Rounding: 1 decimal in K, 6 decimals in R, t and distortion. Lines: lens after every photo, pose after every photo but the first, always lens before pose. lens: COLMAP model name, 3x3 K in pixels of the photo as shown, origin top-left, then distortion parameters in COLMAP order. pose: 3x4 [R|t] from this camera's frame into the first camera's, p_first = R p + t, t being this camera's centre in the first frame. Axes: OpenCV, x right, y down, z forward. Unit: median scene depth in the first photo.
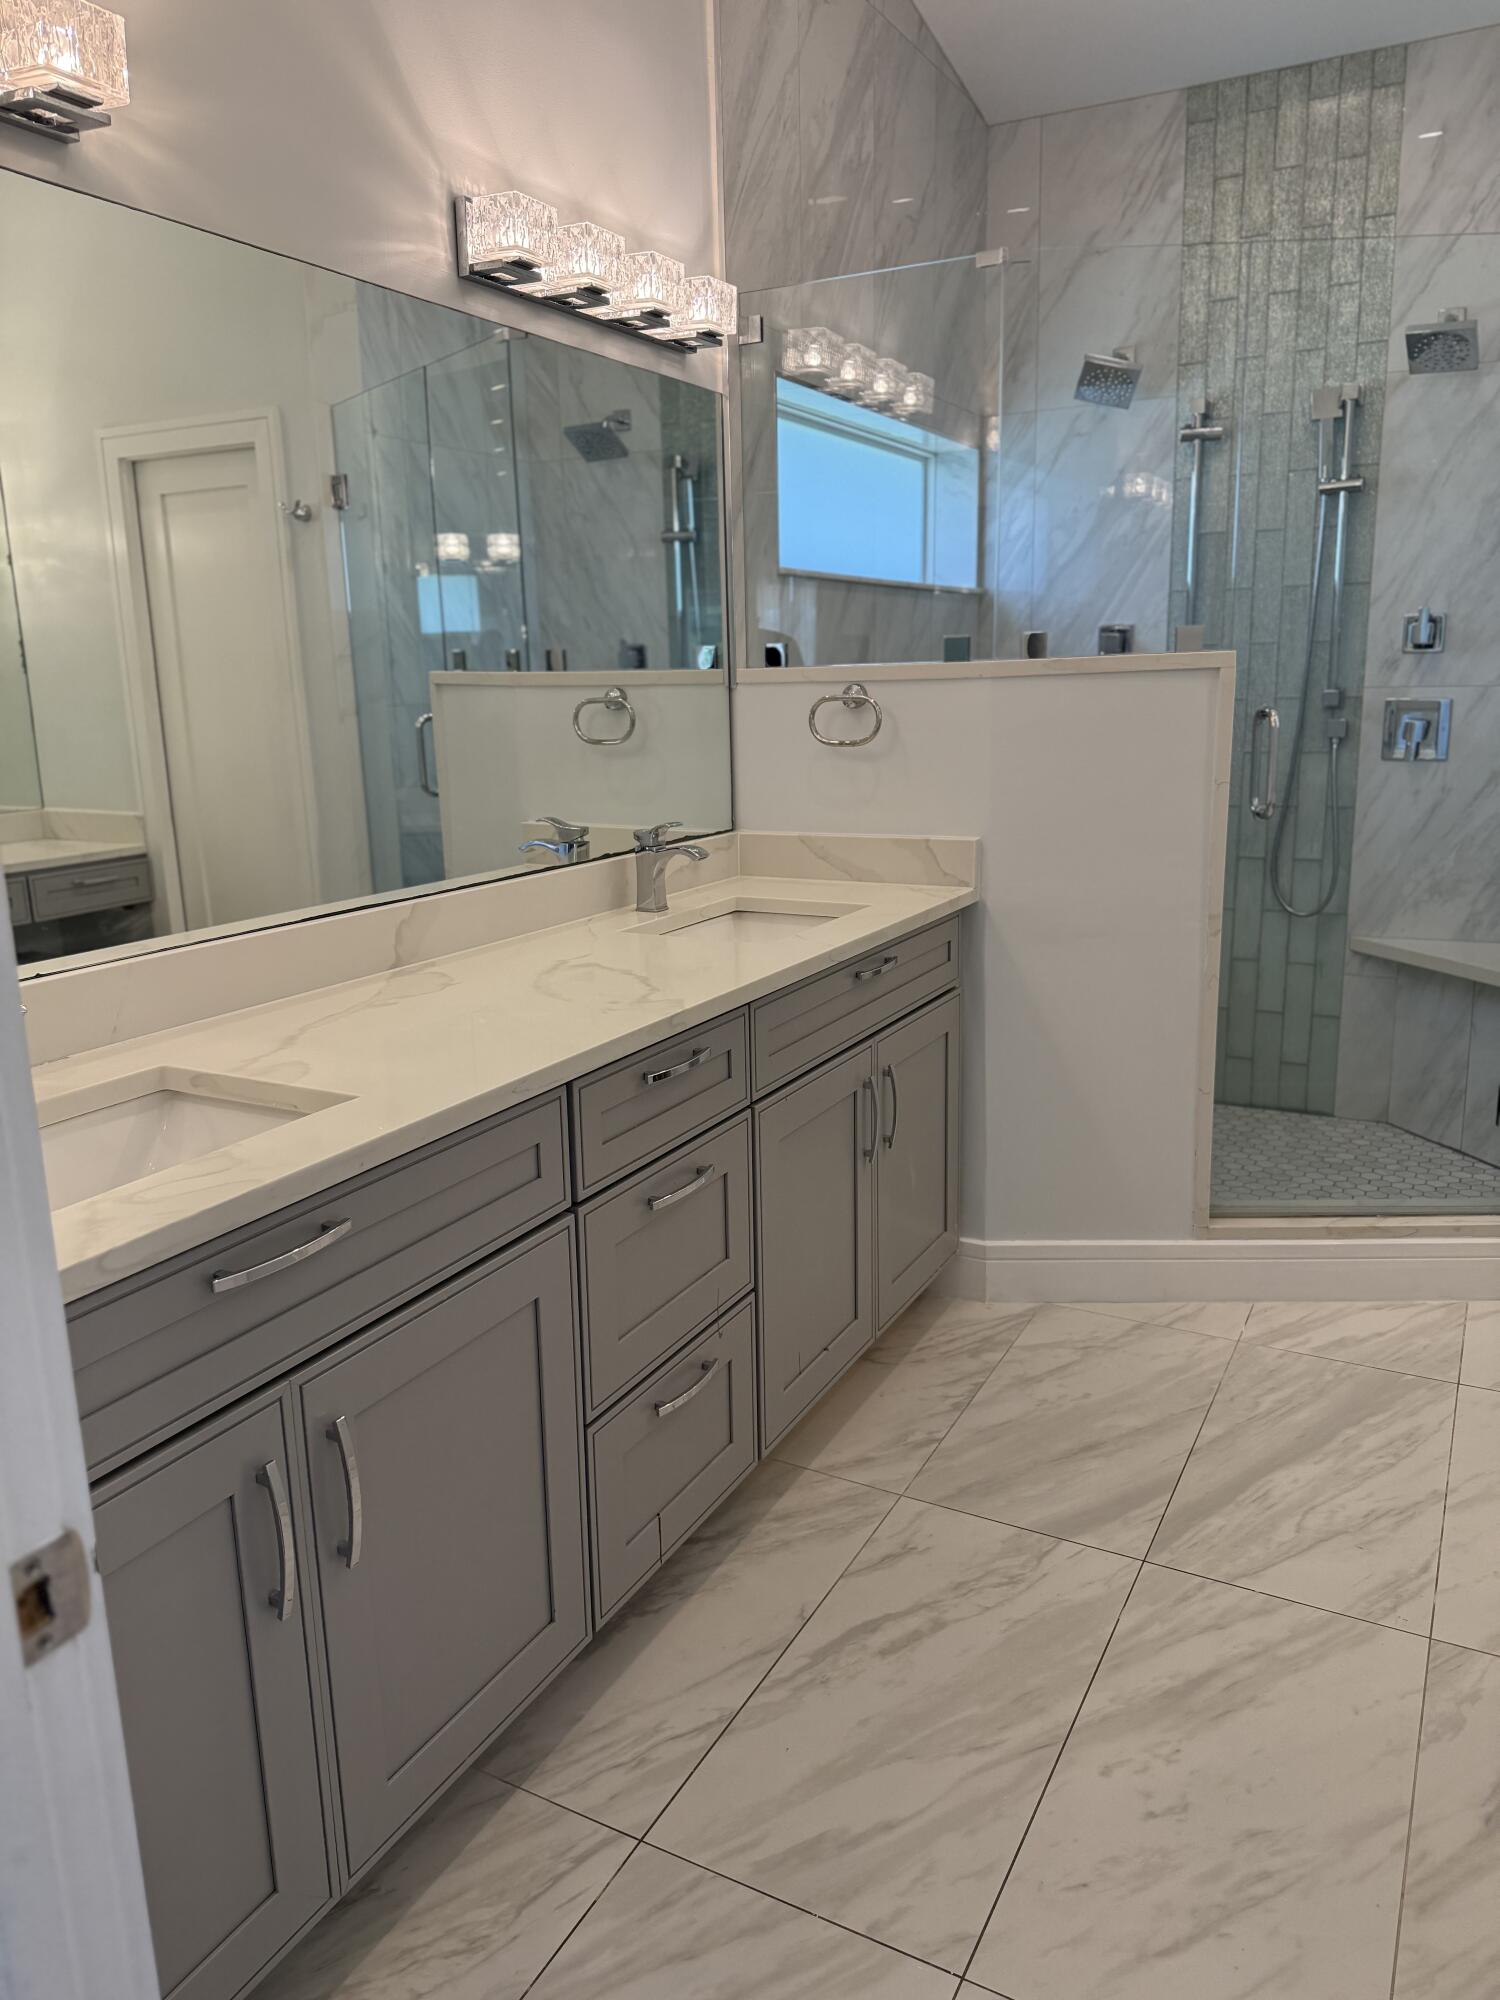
lens RADIAL K [[1417.9, 0, 757.6], [0, 1417.9, 1002.2], [0, 0, 1]] dist [0.041480, -0.008902]
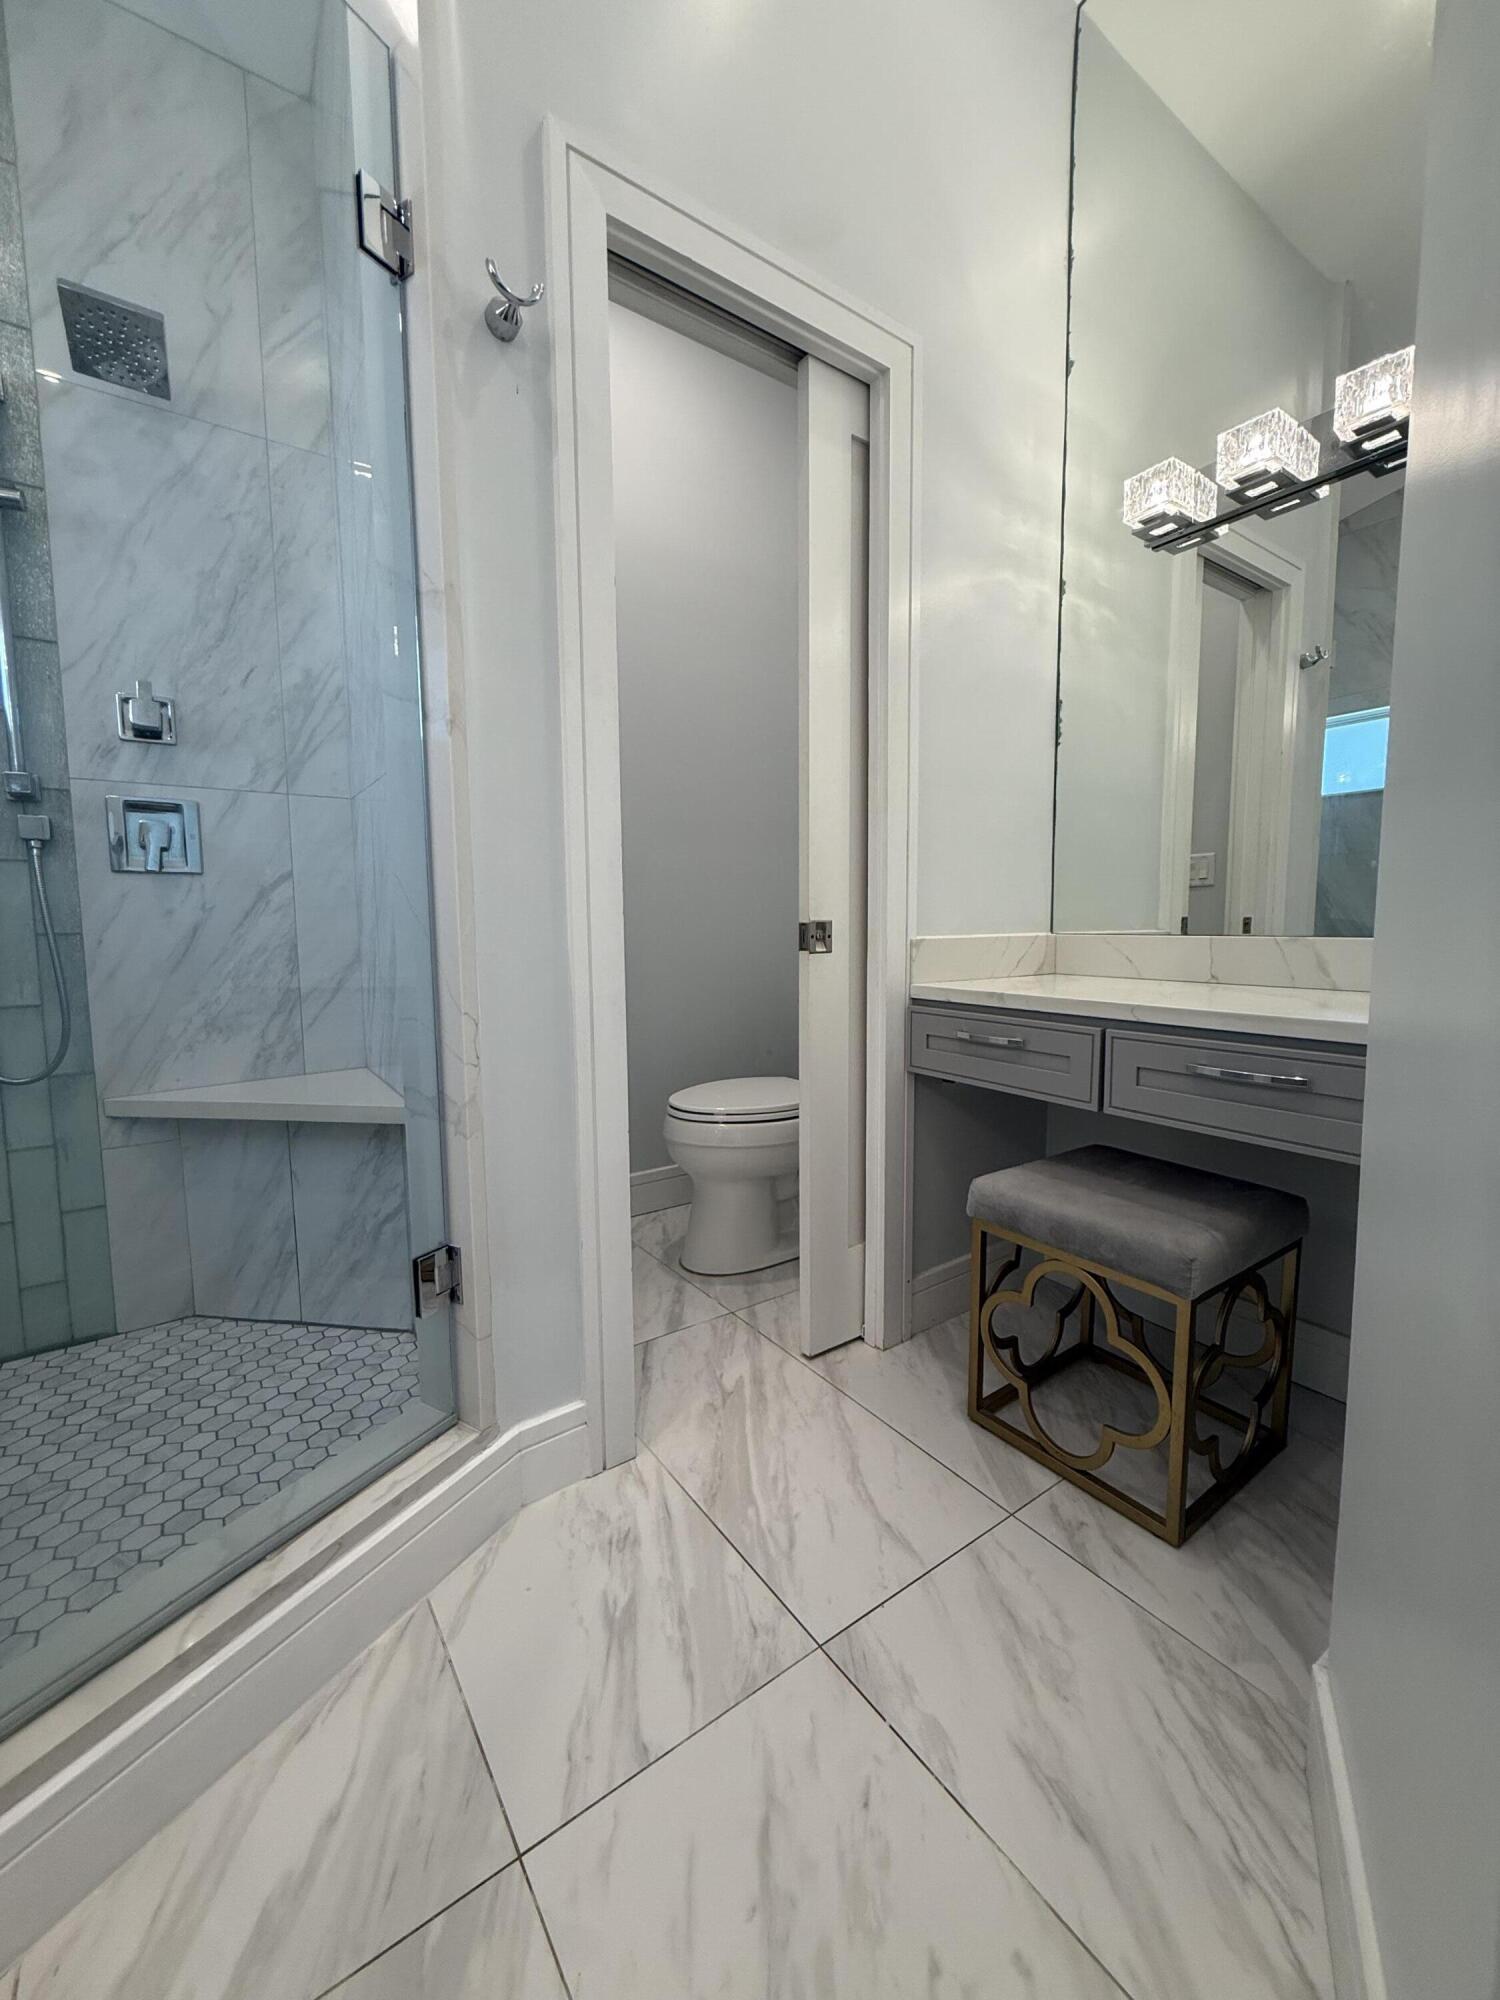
lens RADIAL K [[804.5, 0, 791.4], [0, 804.5, 980.2], [0, 0, 1]] dist [-0.009715, -0.000021]
pose [[0.424563, -0.051844, 0.903913, 0.193316], [0.210480, 0.976659, -0.042846, -0.012734], [-0.880593, 0.208447, 0.425566, 0.493675]]
